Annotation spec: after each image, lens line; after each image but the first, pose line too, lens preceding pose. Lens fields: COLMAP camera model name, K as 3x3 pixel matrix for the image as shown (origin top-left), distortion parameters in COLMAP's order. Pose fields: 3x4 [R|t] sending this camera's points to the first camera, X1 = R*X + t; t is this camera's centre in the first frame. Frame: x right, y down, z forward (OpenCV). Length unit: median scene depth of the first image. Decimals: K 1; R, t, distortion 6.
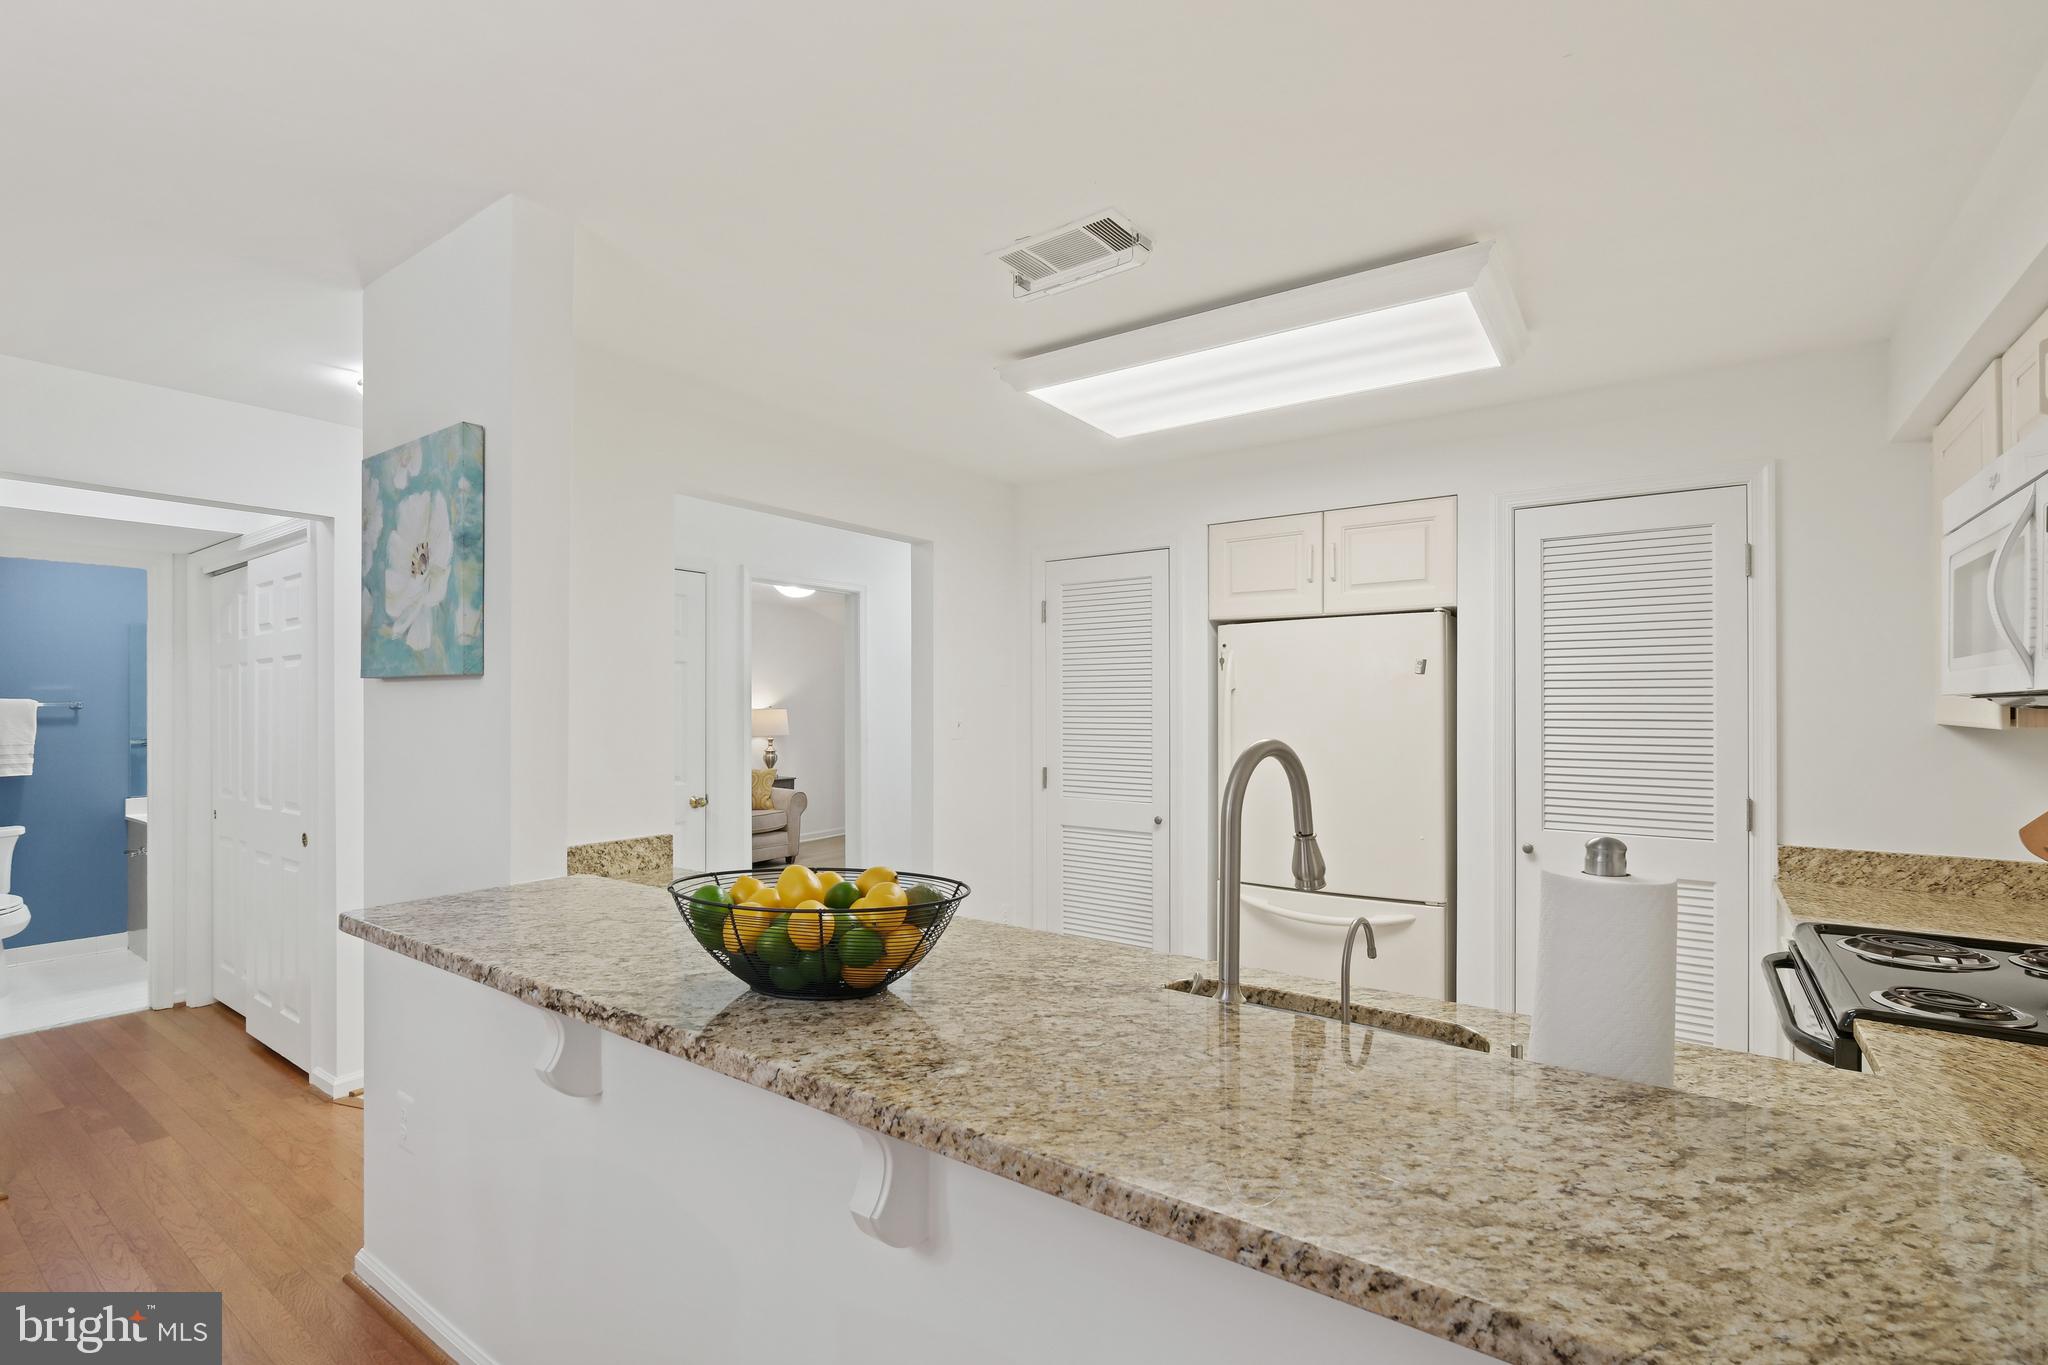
lens RADIAL K [[923.0, 0, 1005.4], [0, 923.0, 711.4], [0, 0, 1]] dist [-0.003822, -0.000153]
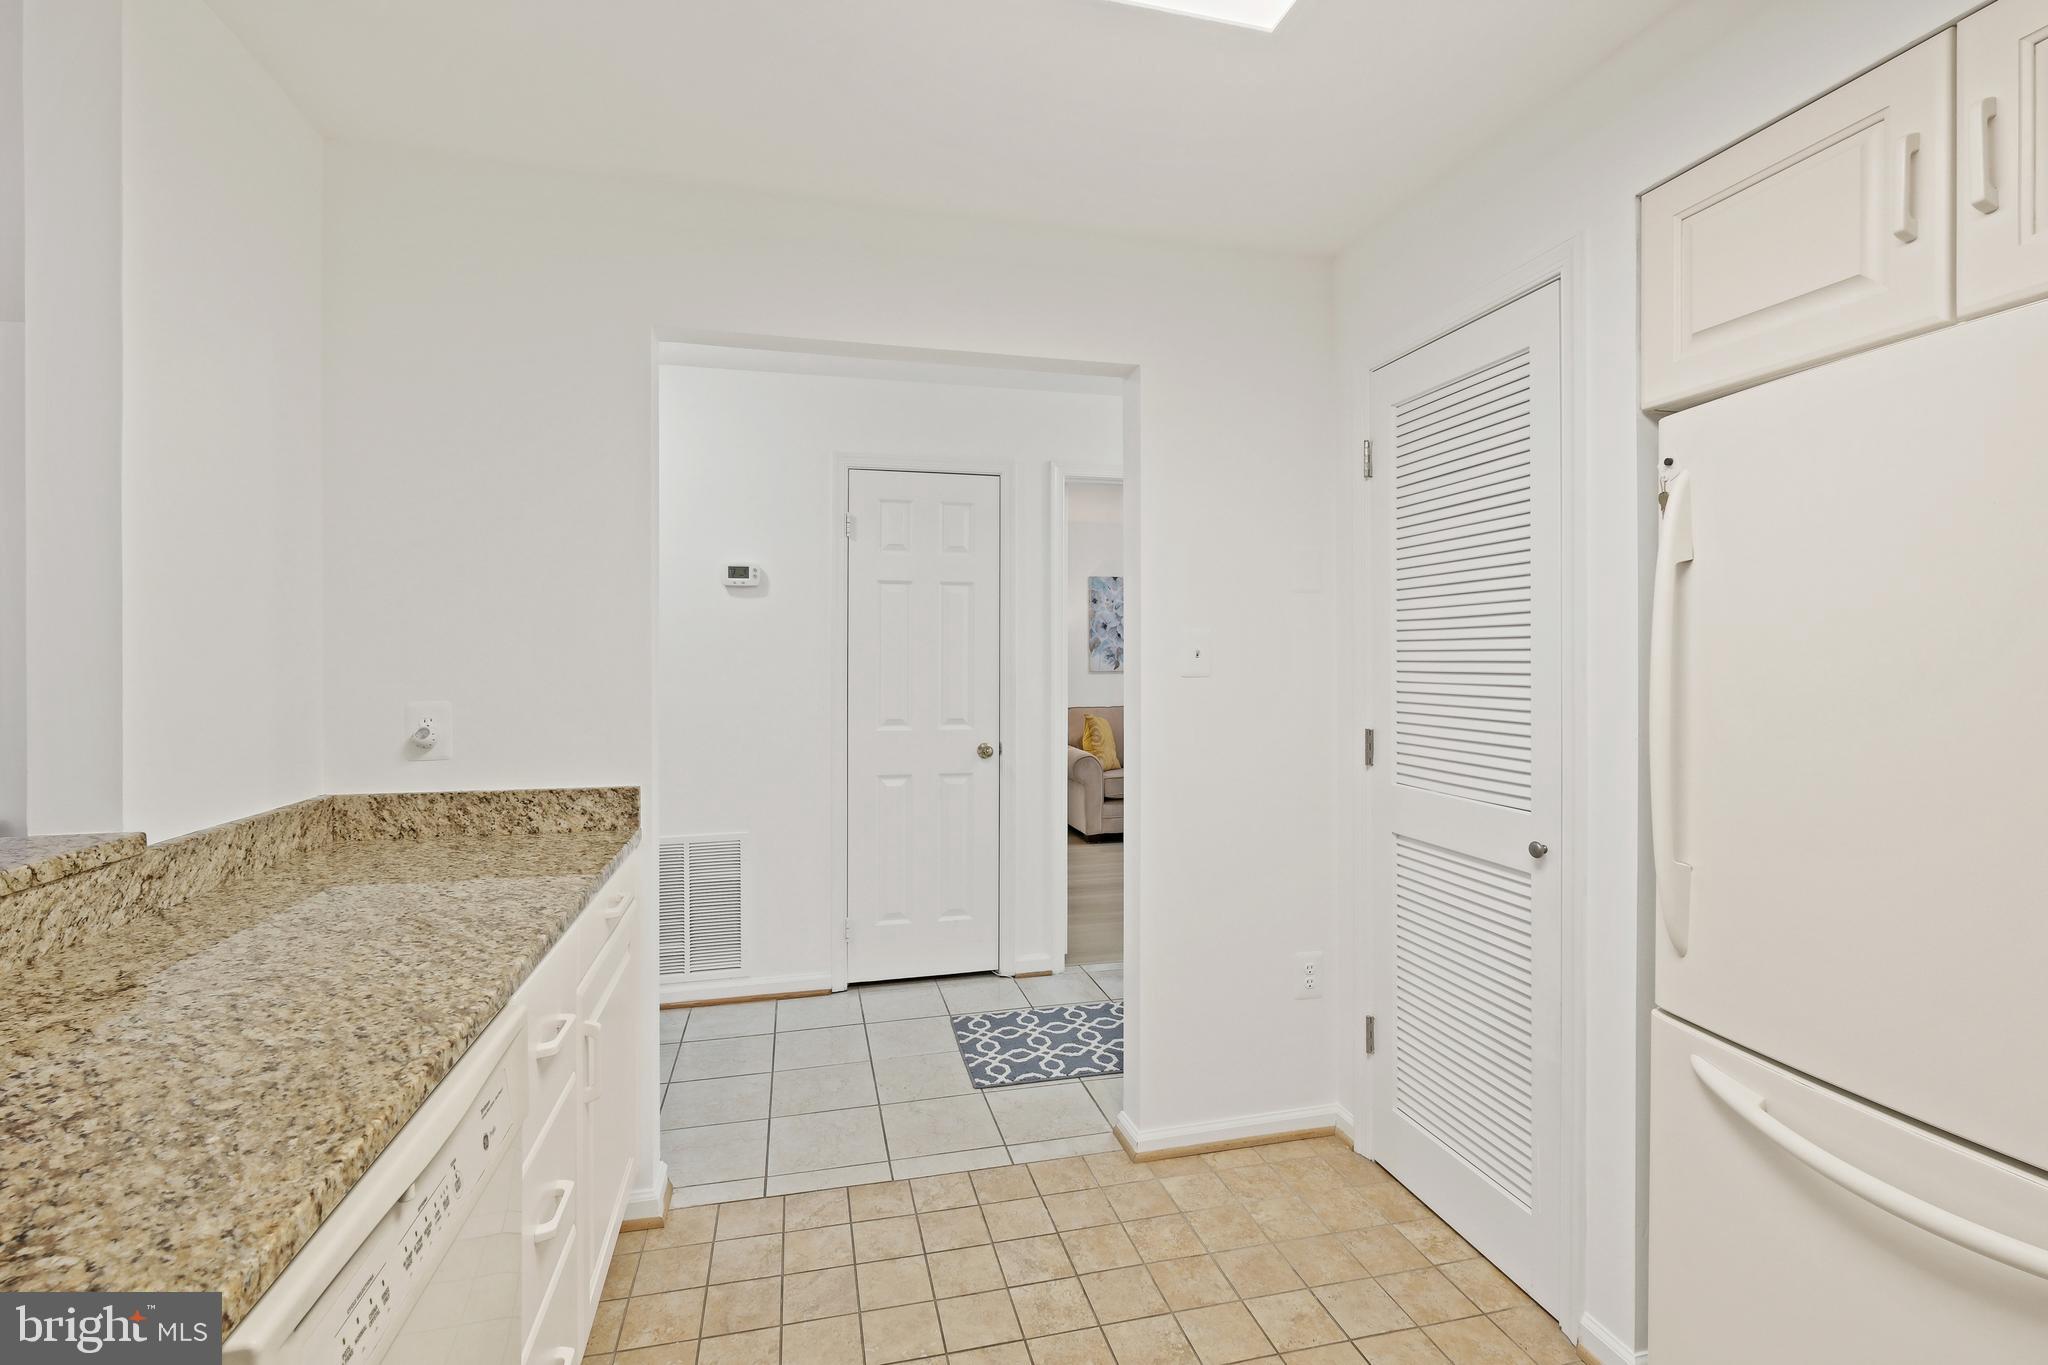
lens RADIAL K [[923.0, 0, 1027.4], [0, 923.0, 666.9], [0, 0, 1]] dist [-0.003822, -0.000153]
pose [[0.768982, 0.006527, -0.639237, 0.379668], [-0.004773, 0.999979, 0.004468, 0.031604], [0.639253, -0.000385, 0.768997, 0.652694]]
